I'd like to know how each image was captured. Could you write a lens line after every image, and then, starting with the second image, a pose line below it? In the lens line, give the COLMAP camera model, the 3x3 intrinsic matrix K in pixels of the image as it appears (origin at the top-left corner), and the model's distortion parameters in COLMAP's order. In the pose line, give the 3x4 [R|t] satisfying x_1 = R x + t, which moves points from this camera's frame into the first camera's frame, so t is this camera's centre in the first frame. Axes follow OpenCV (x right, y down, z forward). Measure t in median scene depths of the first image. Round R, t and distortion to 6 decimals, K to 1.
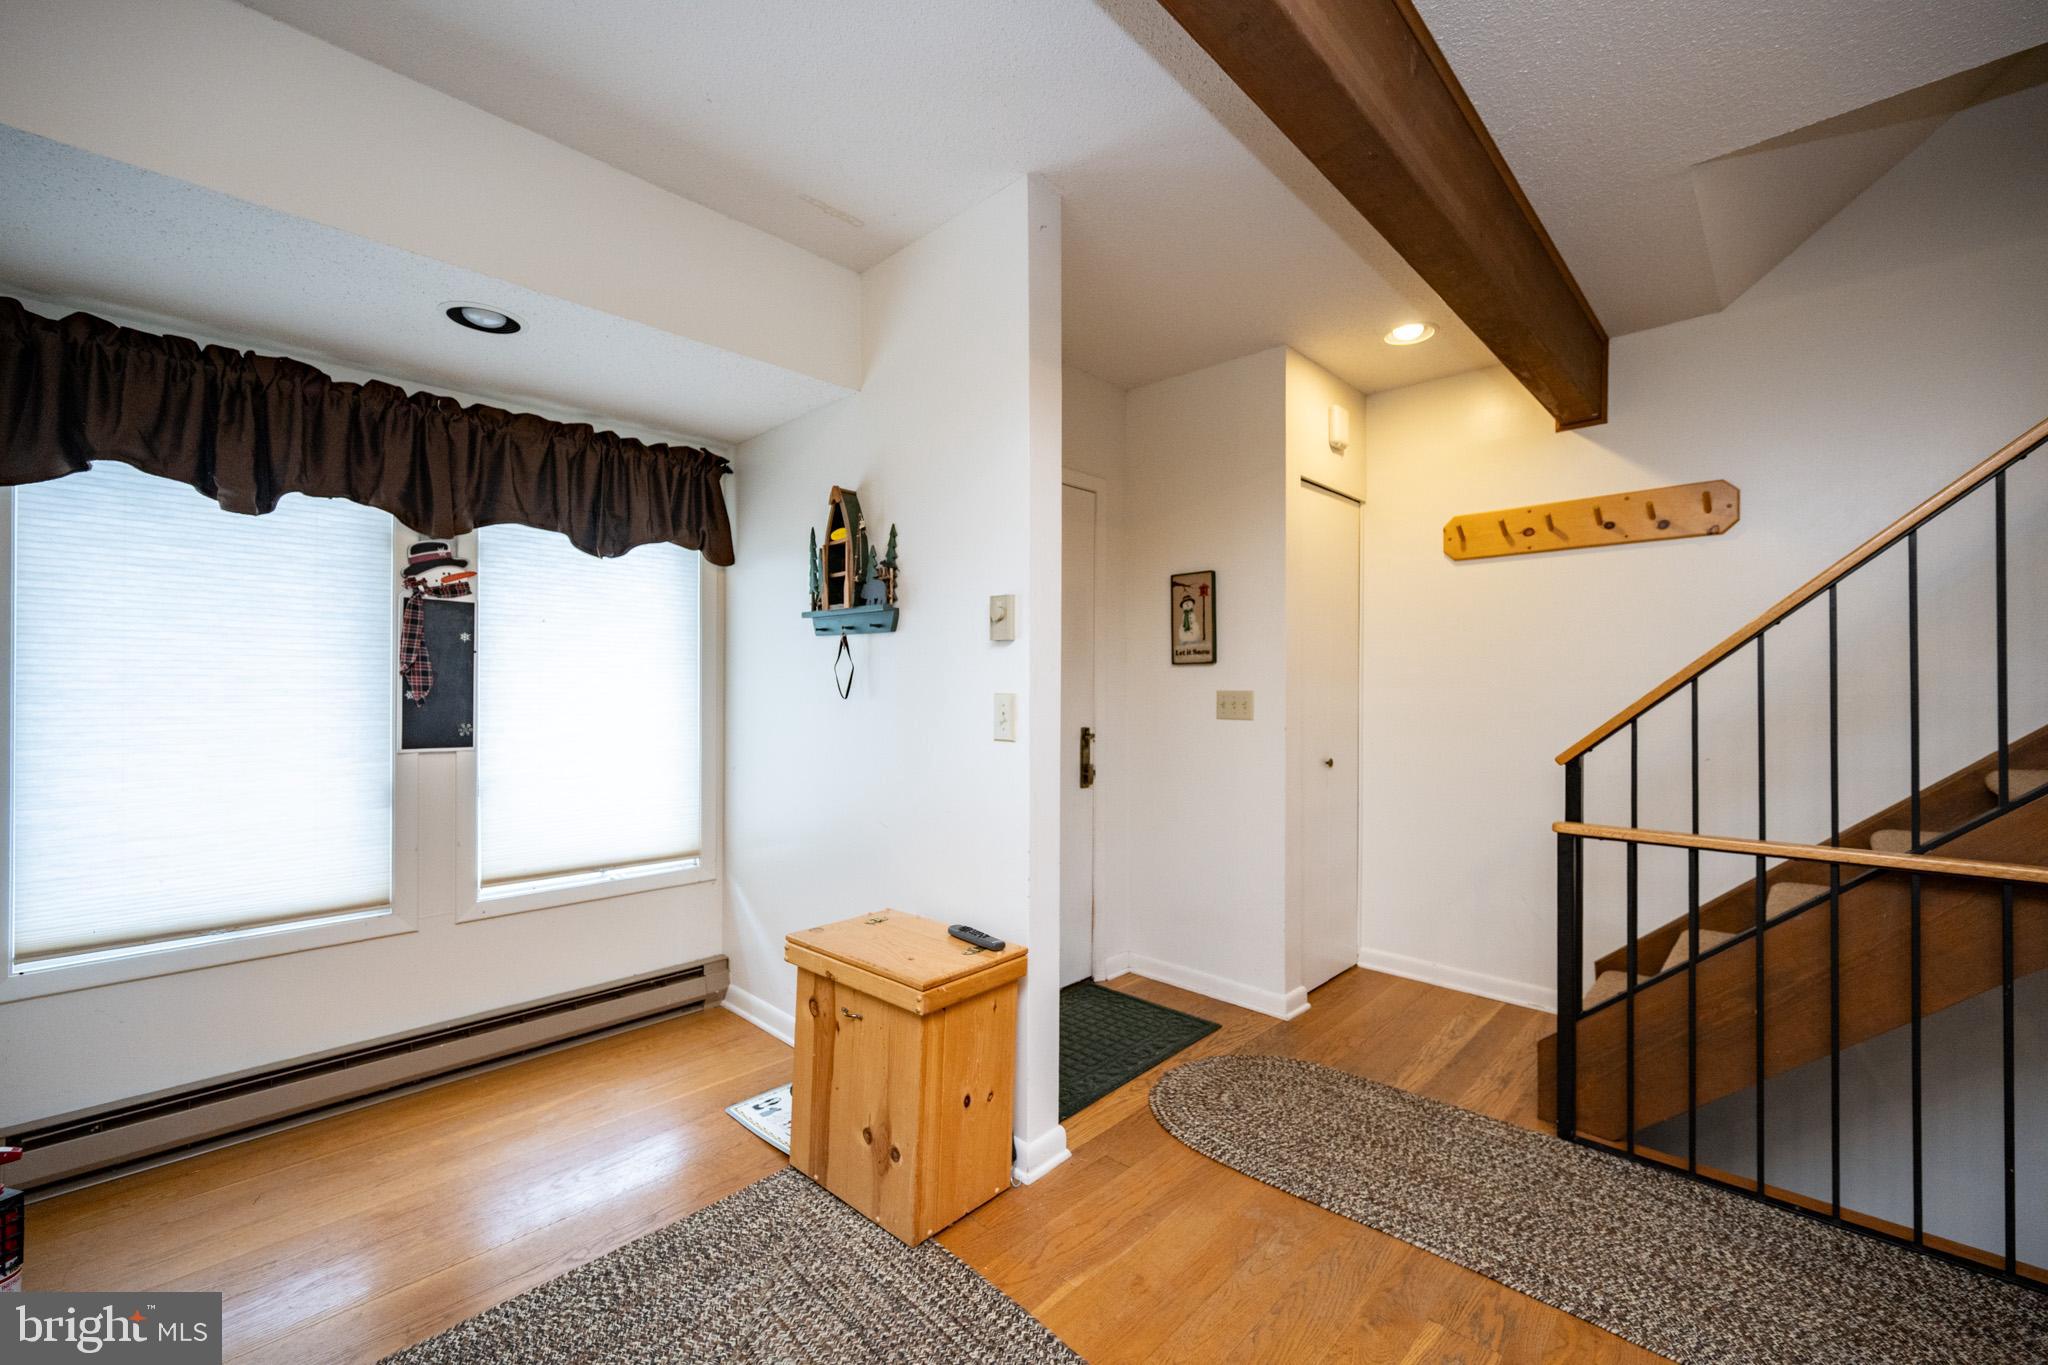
lens RADIAL K [[829.2, 0, 1025.3], [0, 829.2, 691.0], [0, 0, 1]] dist [0.000116, 0.000043]
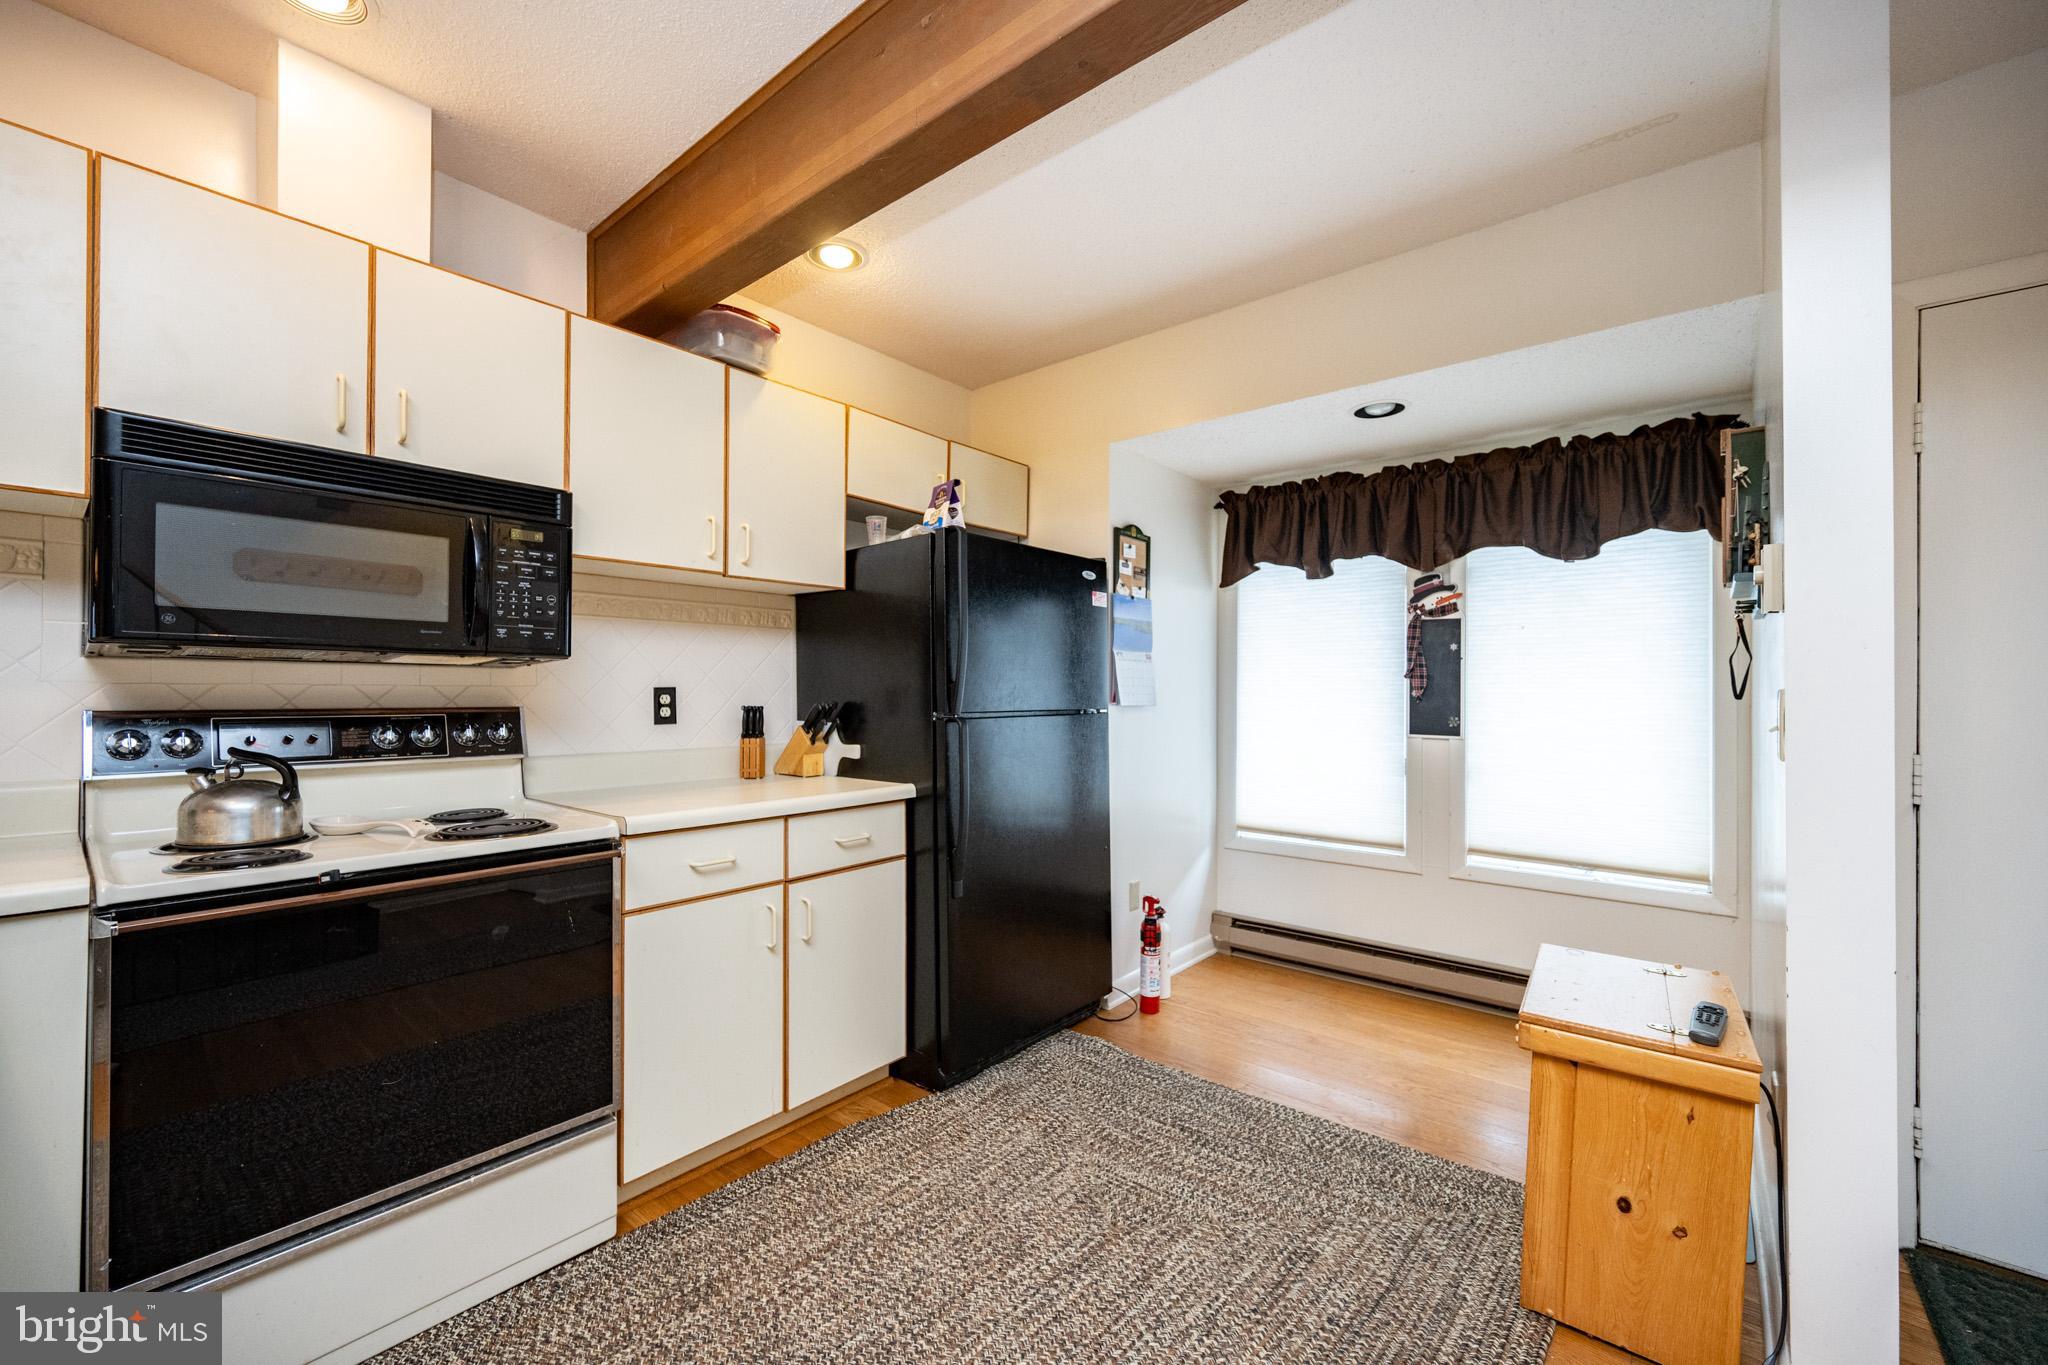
lens RADIAL K [[810.8, 0, 1008.2], [0, 810.8, 688.1], [0, 0, 1]] dist [0.001056, 0.000055]
pose [[0.061602, -0.004328, -0.998091, 0.494266], [-0.007708, 0.999959, -0.004812, 0.007245], [0.998071, 0.007990, 0.061566, 0.267899]]
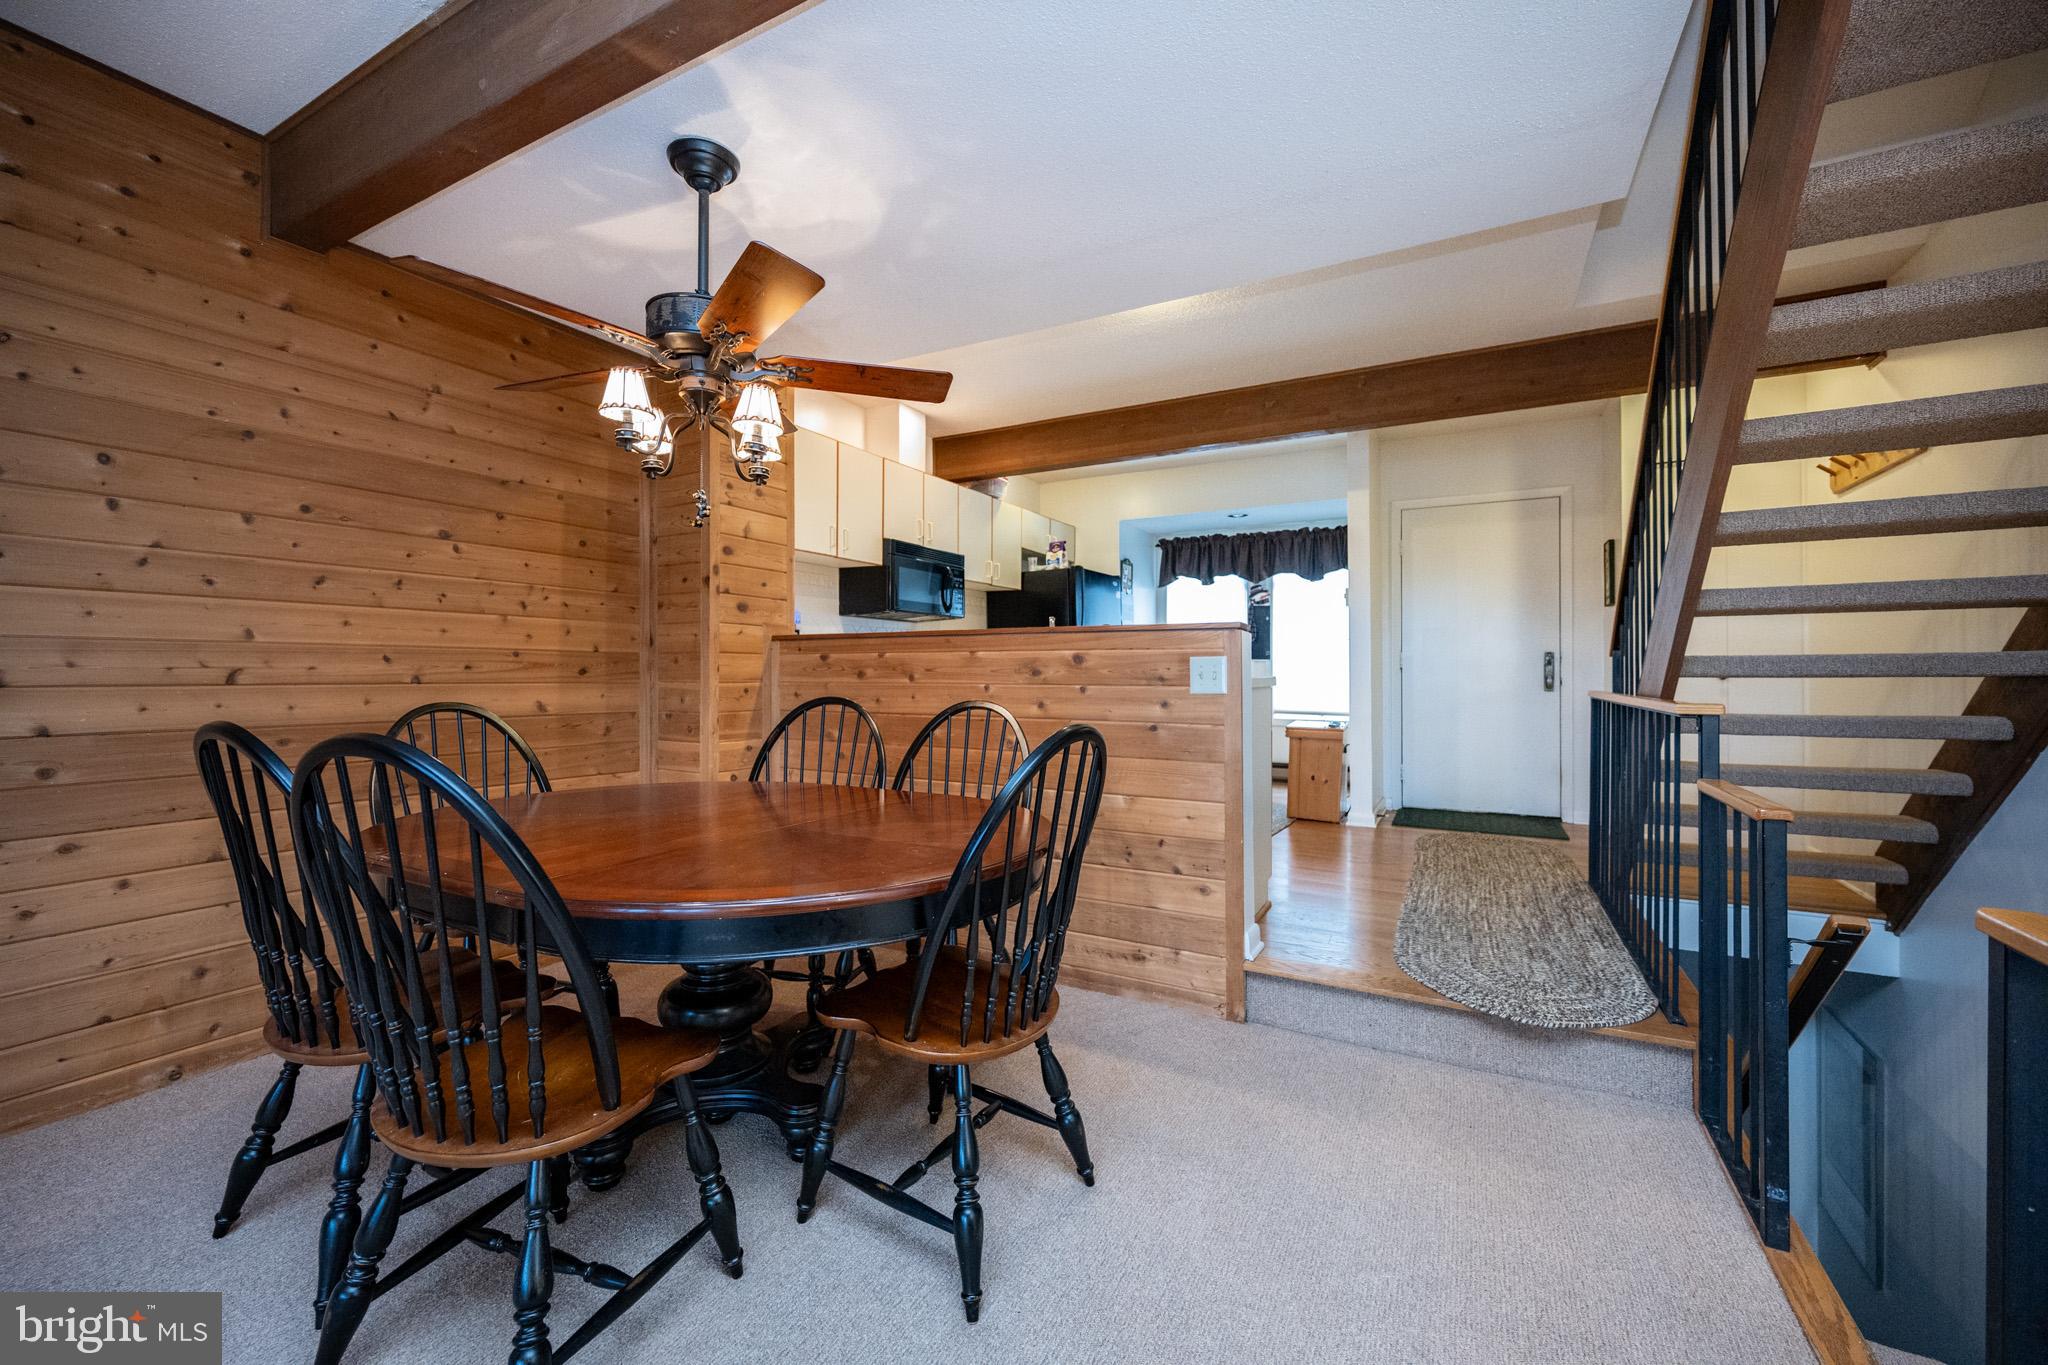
lens RADIAL K [[842.8, 0, 1030.6], [0, 842.8, 675.0], [0, 0, 1]] dist [-0.000605, 0.000008]
pose [[0.287073, 0.003769, -0.957901, 1.731719], [0.000506, 0.999992, 0.004086, 0.108320], [0.957909, -0.001657, 0.287068, -0.518949]]
